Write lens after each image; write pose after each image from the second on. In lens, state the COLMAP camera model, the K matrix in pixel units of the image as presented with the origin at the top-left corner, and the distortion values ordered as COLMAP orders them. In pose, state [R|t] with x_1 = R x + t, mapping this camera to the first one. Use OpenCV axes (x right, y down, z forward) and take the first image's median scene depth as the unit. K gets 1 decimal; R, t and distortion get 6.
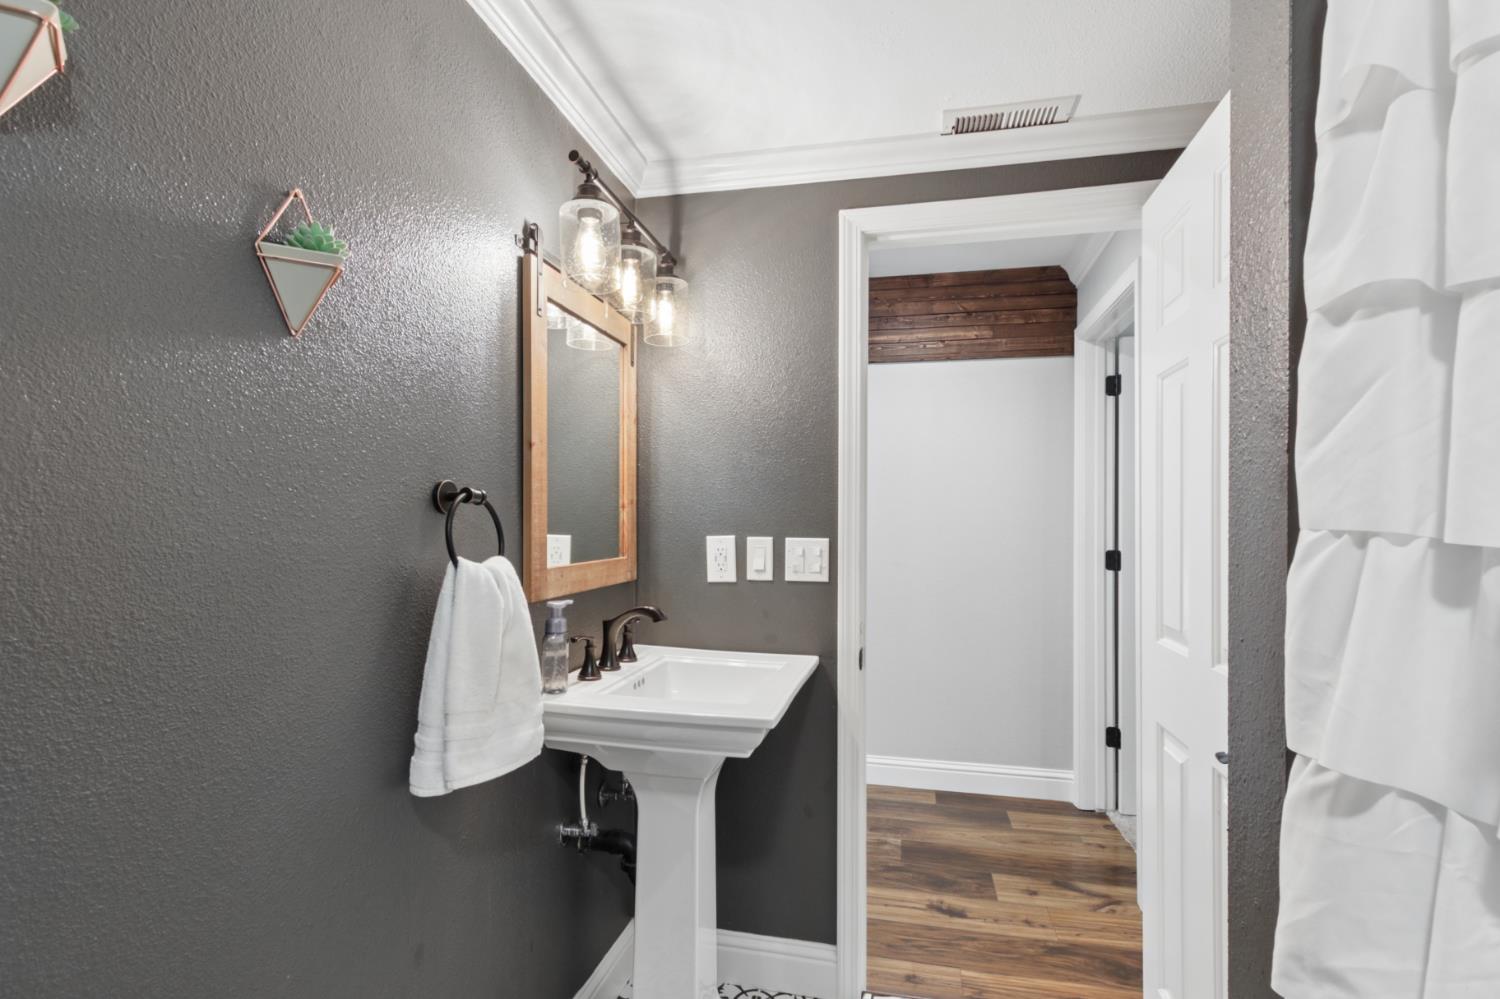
lens RADIAL K [[715.7, 0, 757.9], [0, 715.7, 517.9], [0, 0, 1]] dist [0.012311, -0.000268]
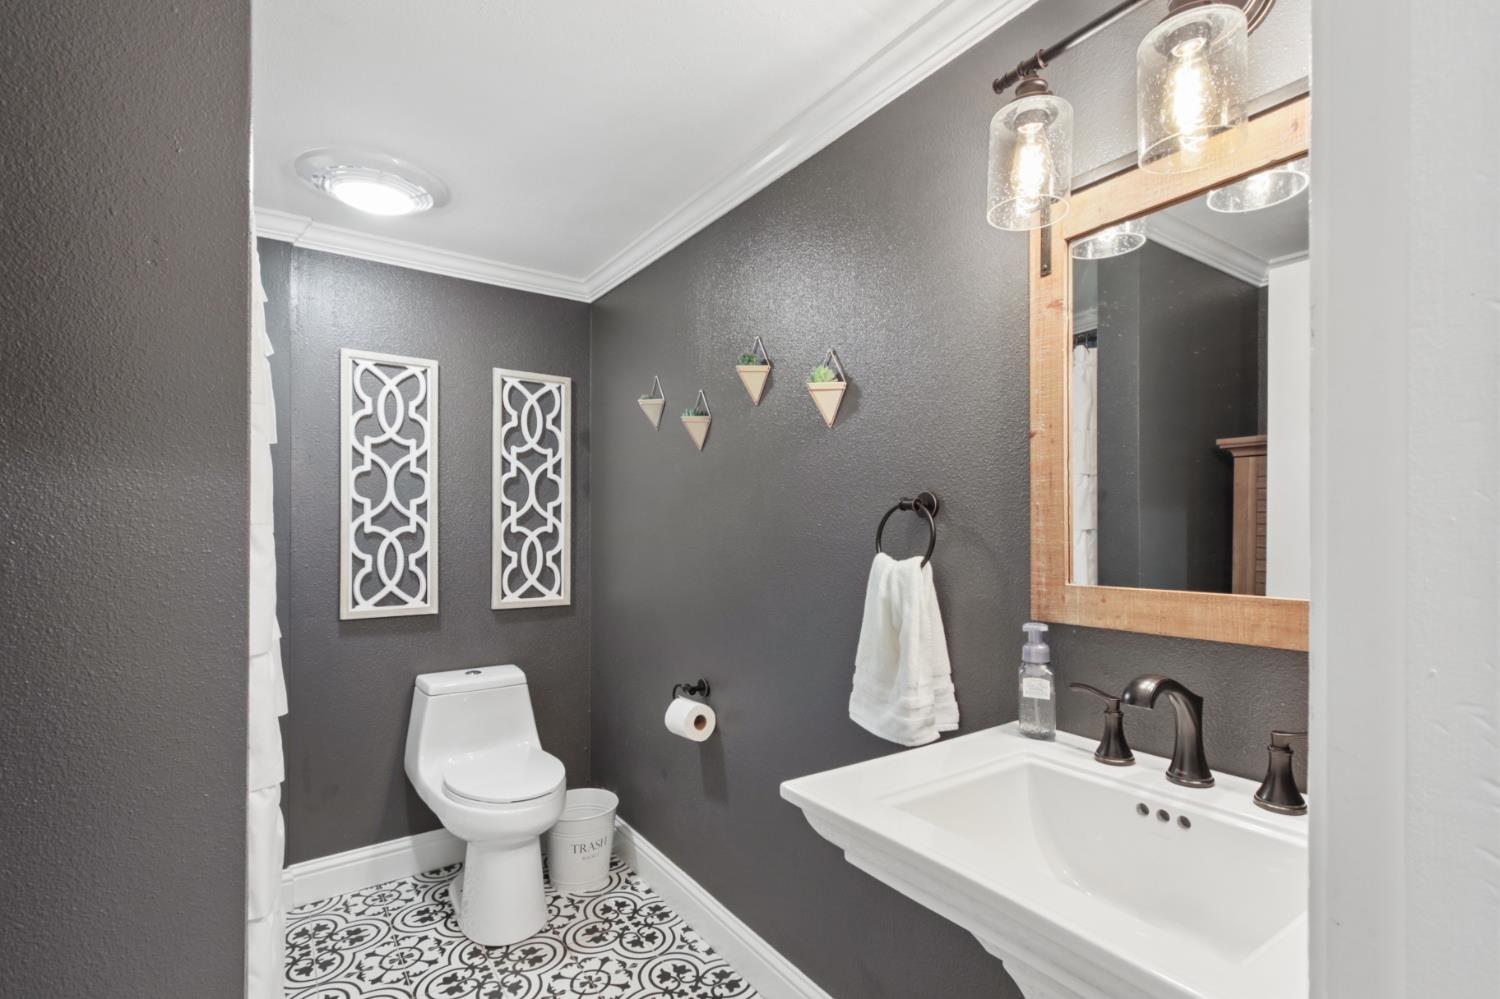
lens RADIAL K [[712.1, 0, 749.4], [0, 712.1, 517.7], [0, 0, 1]] dist [0.001238, 0.001110]
pose [[-0.629954, -0.006518, -0.776605, 0.542432], [-0.000461, 0.999968, -0.008018, 0.003495], [0.776633, -0.004693, -0.629936, 1.253740]]
